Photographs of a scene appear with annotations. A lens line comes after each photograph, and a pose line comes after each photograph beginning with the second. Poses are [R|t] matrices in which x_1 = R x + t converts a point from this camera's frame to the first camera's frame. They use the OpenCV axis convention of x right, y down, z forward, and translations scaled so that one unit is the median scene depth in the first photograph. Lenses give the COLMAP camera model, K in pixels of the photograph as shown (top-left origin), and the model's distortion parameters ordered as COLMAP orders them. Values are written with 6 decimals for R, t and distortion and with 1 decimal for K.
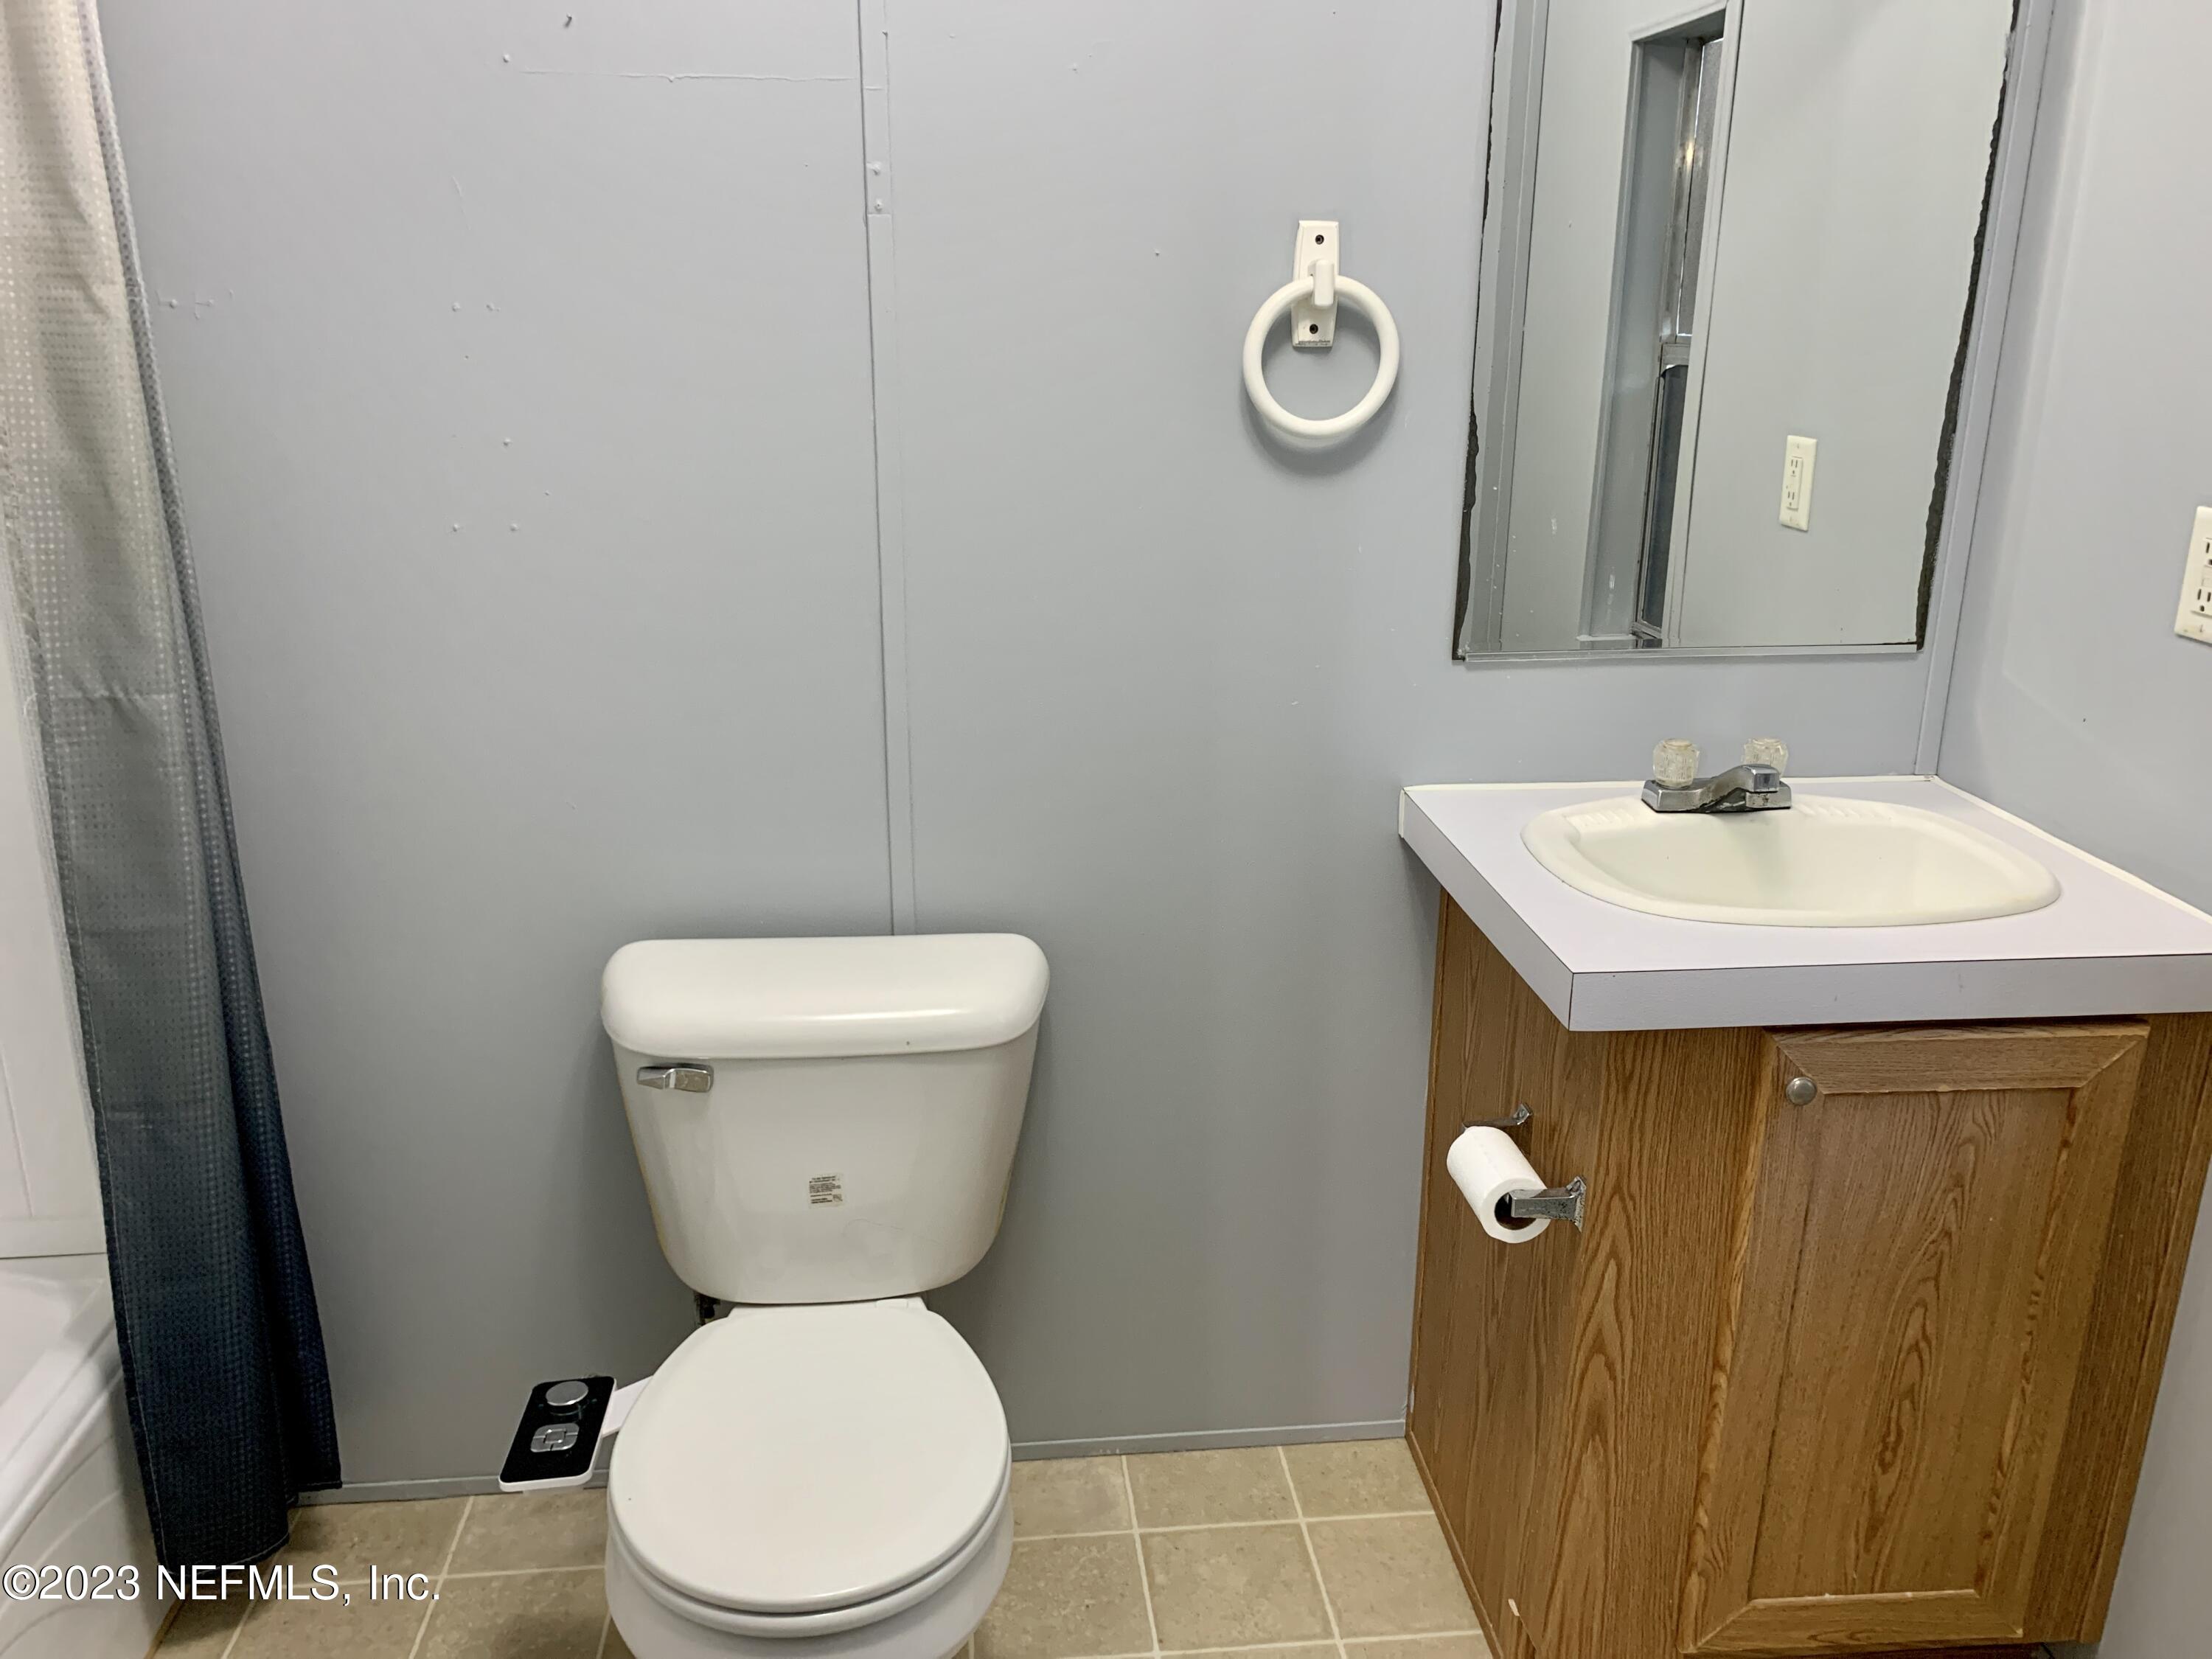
lens RADIAL K [[1701.1, 0, 1103.8], [0, 1701.1, 828.5], [0, 0, 1]] dist [0.010557, 0.004278]
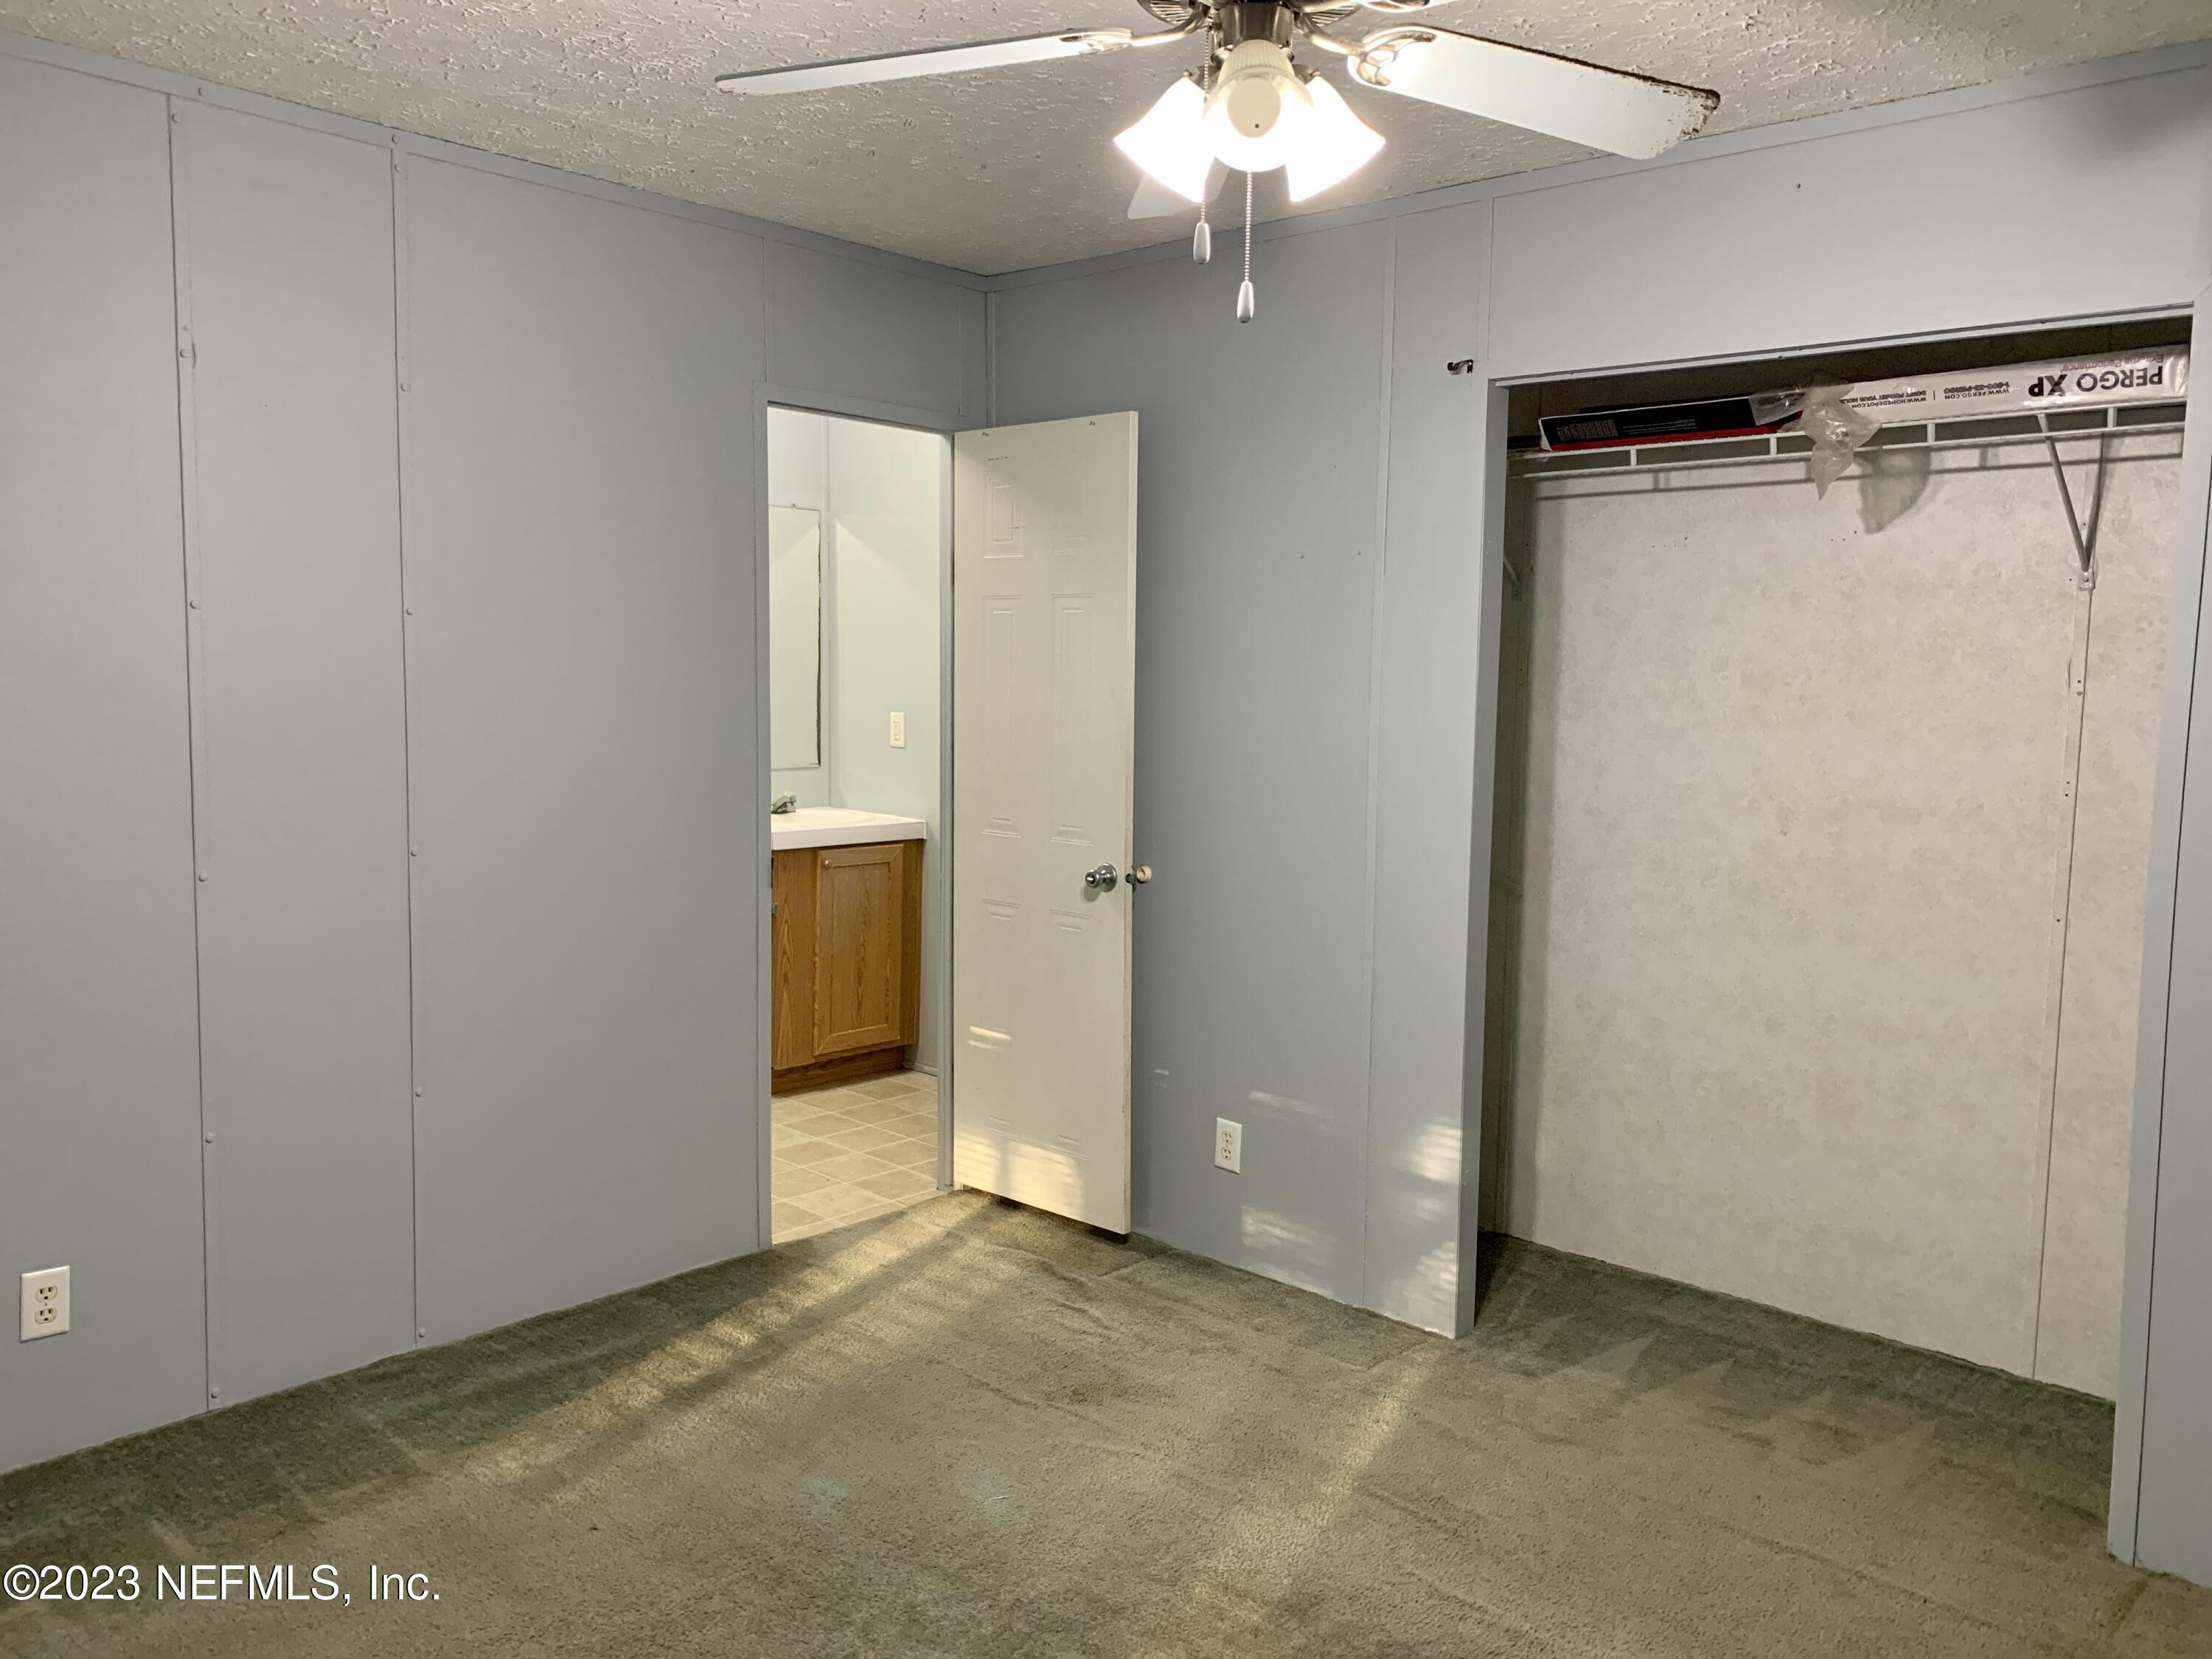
lens RADIAL K [[1701.1, 0, 1106.2], [0, 1701.1, 826.3], [0, 0, 1]] dist [0.010557, 0.004278]
pose [[0.754292, -0.053463, 0.654358, -1.413919], [0.183596, 0.974092, -0.132048, 0.615245], [-0.630346, 0.219740, 0.744566, -1.961885]]
